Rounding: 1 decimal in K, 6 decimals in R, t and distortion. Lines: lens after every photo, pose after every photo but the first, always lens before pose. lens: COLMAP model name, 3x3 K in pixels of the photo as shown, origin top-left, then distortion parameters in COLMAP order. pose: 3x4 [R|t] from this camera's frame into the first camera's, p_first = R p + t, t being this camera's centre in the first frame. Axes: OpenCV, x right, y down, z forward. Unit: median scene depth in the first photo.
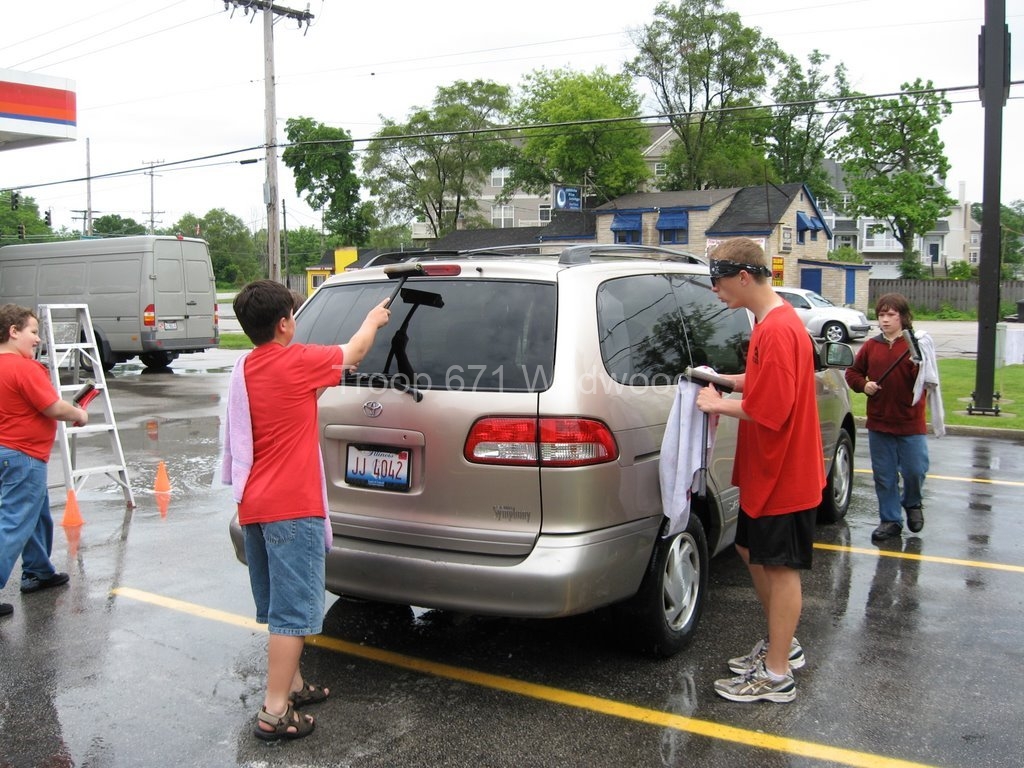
lens RADIAL K [[1066.6, 0, 502.5], [0, 1066.6, 367.8], [0, 0, 1]] dist [-0.113859, 0.000000]
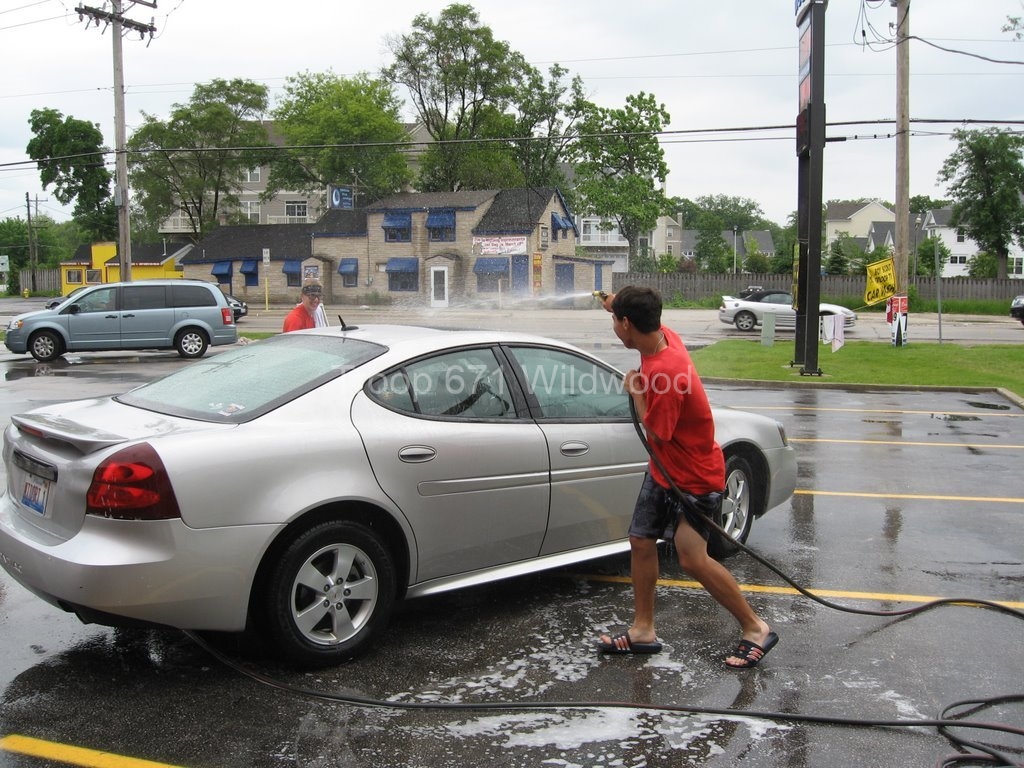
lens RADIAL K [[1066.6, 0, 502.3], [0, 1066.6, 379.4], [0, 0, 1]] dist [-0.113859, 0.000000]
pose [[0.960545, -0.026914, 0.276819, -0.069887], [0.021605, 0.999520, 0.022212, 0.001791], [-0.277284, -0.015355, 0.960665, -0.056062]]
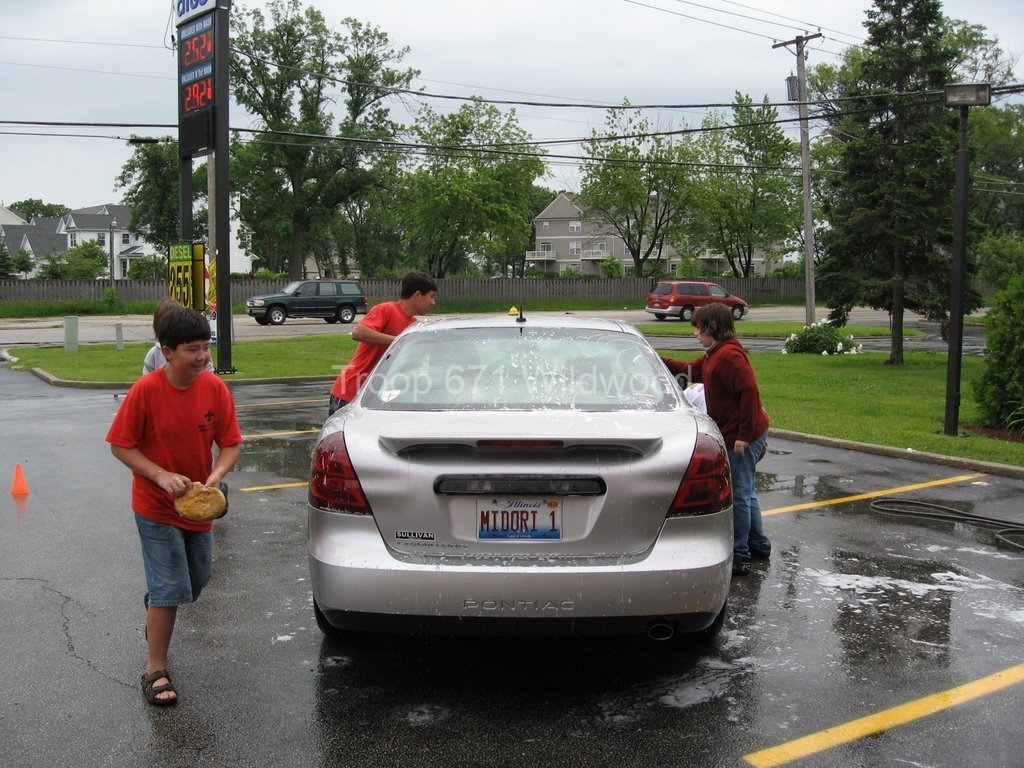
lens RADIAL K [[1066.6, 0, 501.7], [0, 1066.6, 368.5], [0, 0, 1]] dist [-0.113859, 0.000000]
pose [[0.454334, -0.076551, 0.887536, -0.136175], [0.073108, 0.996144, 0.048494, -0.001237], [-0.887826, 0.042853, 0.458179, -0.004481]]
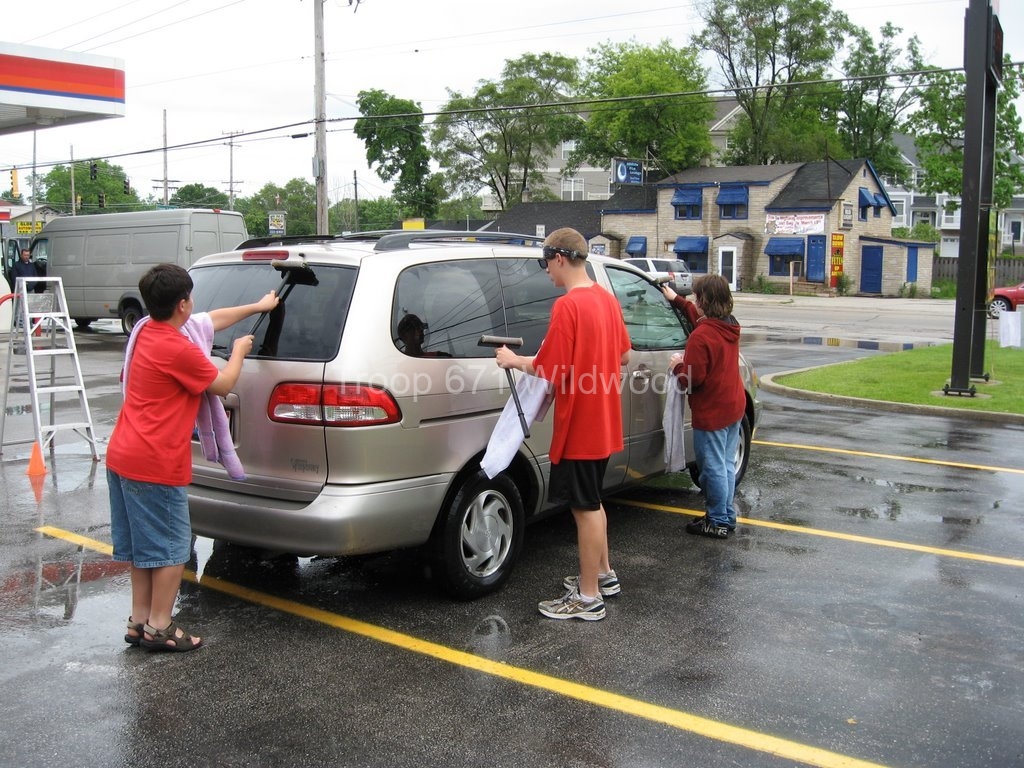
lens RADIAL K [[1066.6, 0, 498.3], [0, 1066.6, 368.8], [0, 0, 1]] dist [-0.113859, 0.000000]
pose [[0.996575, 0.019552, -0.080345, 0.019573], [-0.017329, 0.999450, 0.028273, -0.000372], [0.080854, -0.026784, 0.996366, -0.008754]]
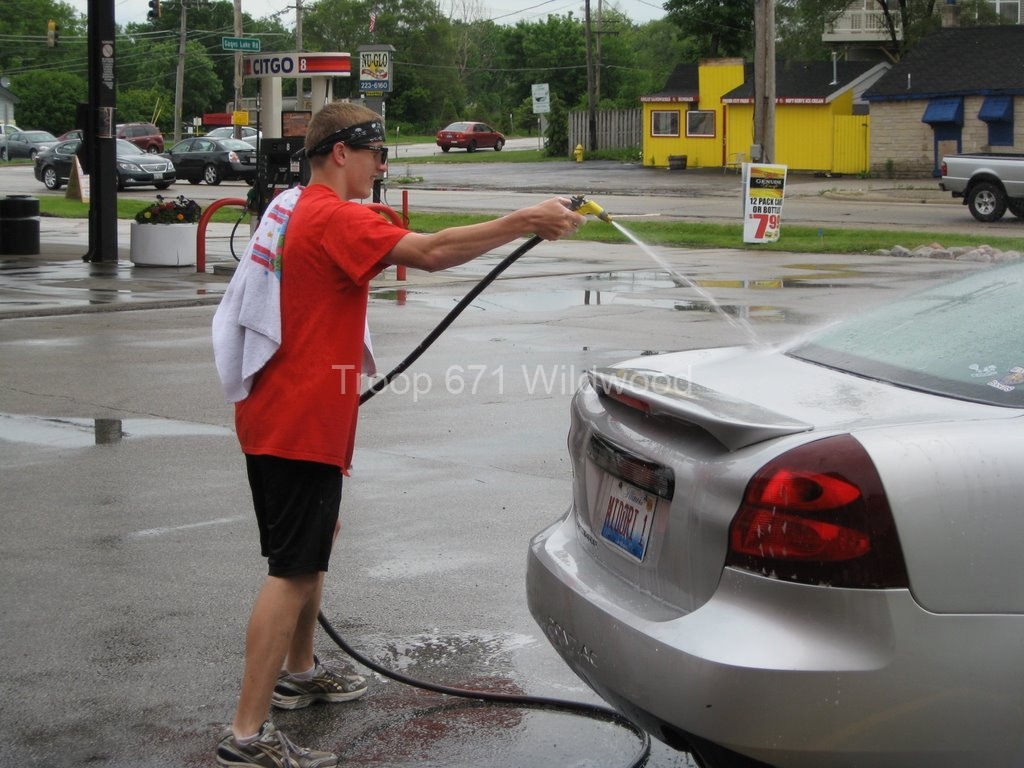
lens RADIAL K [[2094.4, 0, 505.4], [0, 2094.4, 406.7], [0, 0, 1]] dist [-0.140216, 0.000000]
pose [[0.983984, 0.023672, -0.176680, -0.072493], [-0.013835, 0.998295, 0.056704, 0.002295], [0.177721, -0.053352, 0.982634, -0.053136]]
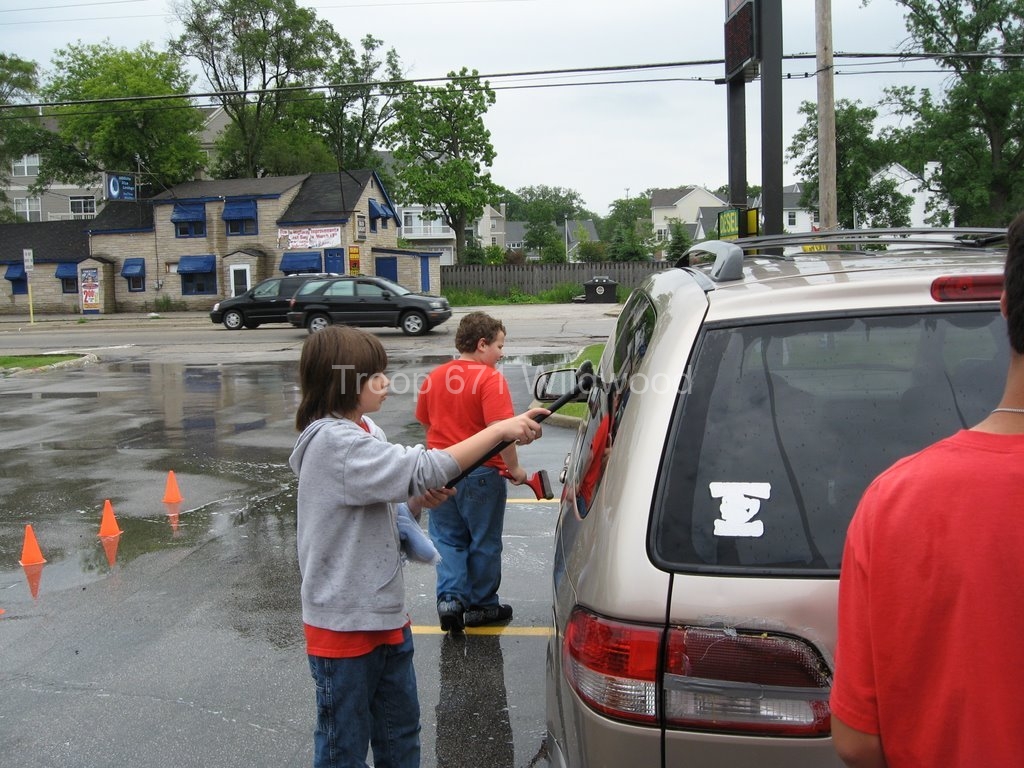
lens RADIAL K [[1066.6, 0, 503.1], [0, 1066.6, 376.7], [0, 0, 1]] dist [-0.113859, 0.000000]
pose [[0.900619, -0.066733, 0.429456, -0.032737], [0.059395, 0.997769, 0.030486, -0.005639], [-0.430532, -0.001948, 0.902573, 0.049382]]
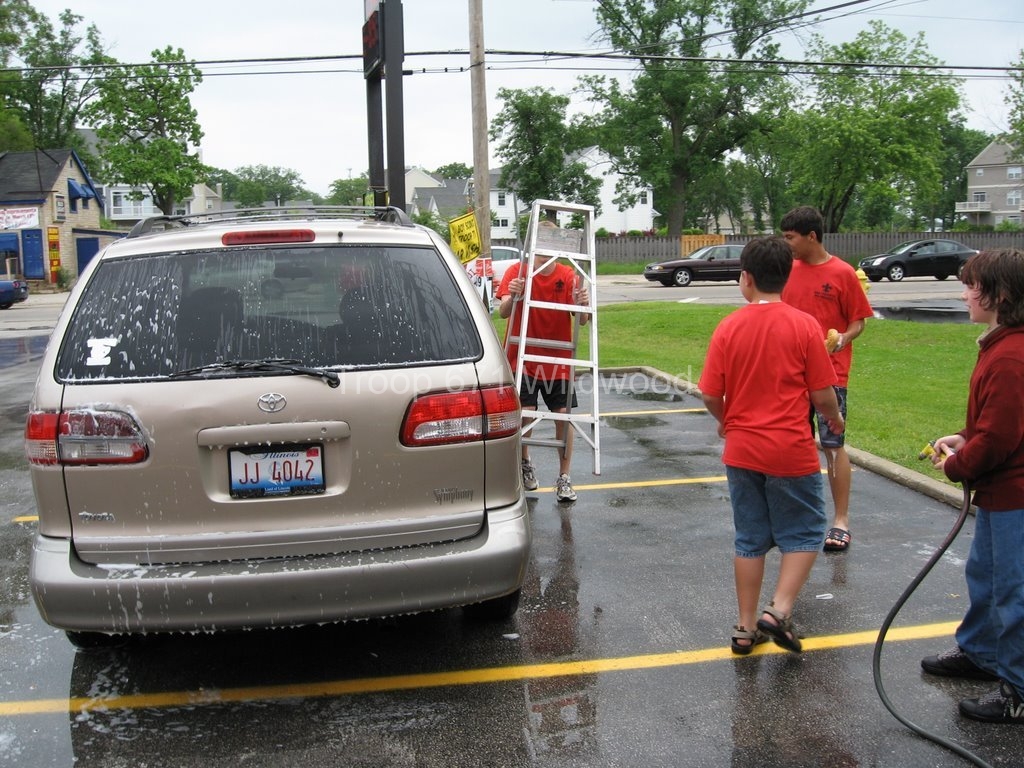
lens RADIAL K [[1066.6, 0, 506.9], [0, 1066.6, 372.8], [0, 0, 1]] dist [-0.113859, 0.000000]
pose [[0.759700, -0.097948, 0.642854, -0.034223], [0.075340, 0.995191, 0.062598, -0.001510], [-0.645894, 0.000877, 0.763426, 0.016244]]
